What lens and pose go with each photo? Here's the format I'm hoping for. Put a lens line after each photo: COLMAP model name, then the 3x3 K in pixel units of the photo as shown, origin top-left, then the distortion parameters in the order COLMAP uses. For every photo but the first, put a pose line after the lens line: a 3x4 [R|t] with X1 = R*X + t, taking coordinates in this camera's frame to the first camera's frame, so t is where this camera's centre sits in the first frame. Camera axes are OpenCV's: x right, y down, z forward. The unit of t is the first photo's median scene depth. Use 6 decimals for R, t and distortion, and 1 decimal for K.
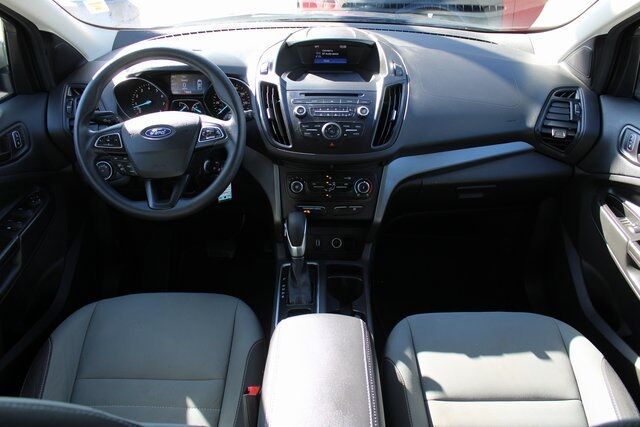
lens RADIAL K [[539.4, 0, 314.2], [0, 539.4, 212.7], [0, 0, 1]] dist [-0.087488, 0.030201]
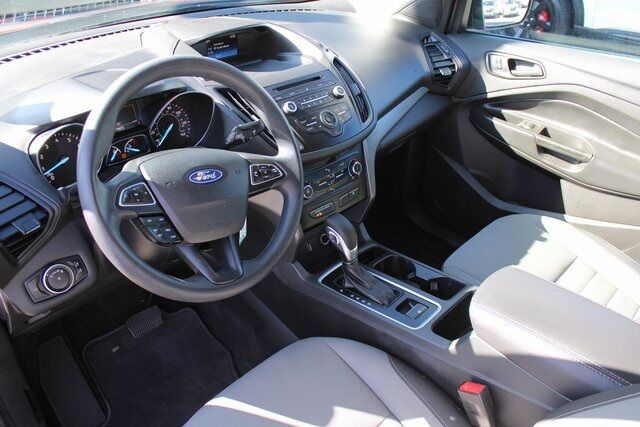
lens RADIAL K [[539.4, 0, 322.5], [0, 539.4, 210.6], [0, 0, 1]] dist [-0.087488, 0.030201]
pose [[0.675332, -0.371374, 0.637187, -0.587886], [0.364308, 0.919182, 0.149612, -0.142396], [-0.641253, 0.131095, 0.756048, 0.320432]]
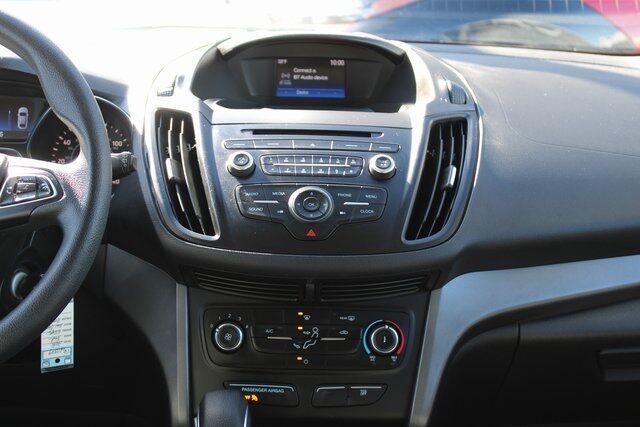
lens RADIAL K [[1005.4, 0, 314.9], [0, 1005.4, 212.7], [0, 0, 1]] dist [0.002742, 0.000000]
pose [[0.999376, 0.017385, 0.030749, 0.009905], [-0.007941, 0.958800, -0.283972, 0.083113], [-0.034419, 0.283551, 0.958339, 0.206858]]
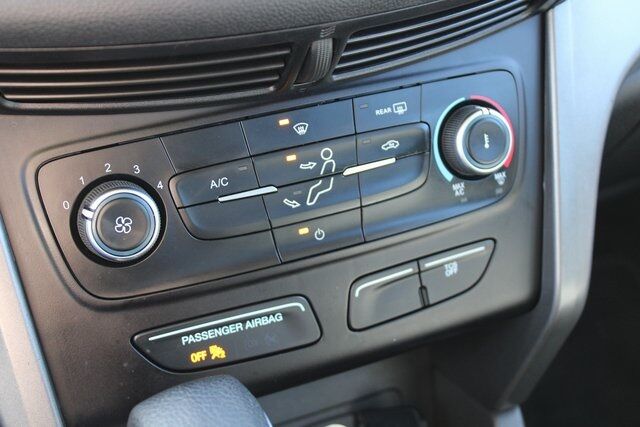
lens RADIAL K [[978.2, 0, 321.1], [0, 978.2, 211.9], [0, 0, 1]] dist [-0.026817, 0.000000]
pose [[0.900528, -0.226664, 0.371043, -0.085757], [0.248423, 0.968586, -0.011235, -0.033543], [-0.356841, 0.102293, 0.928548, 0.710924]]
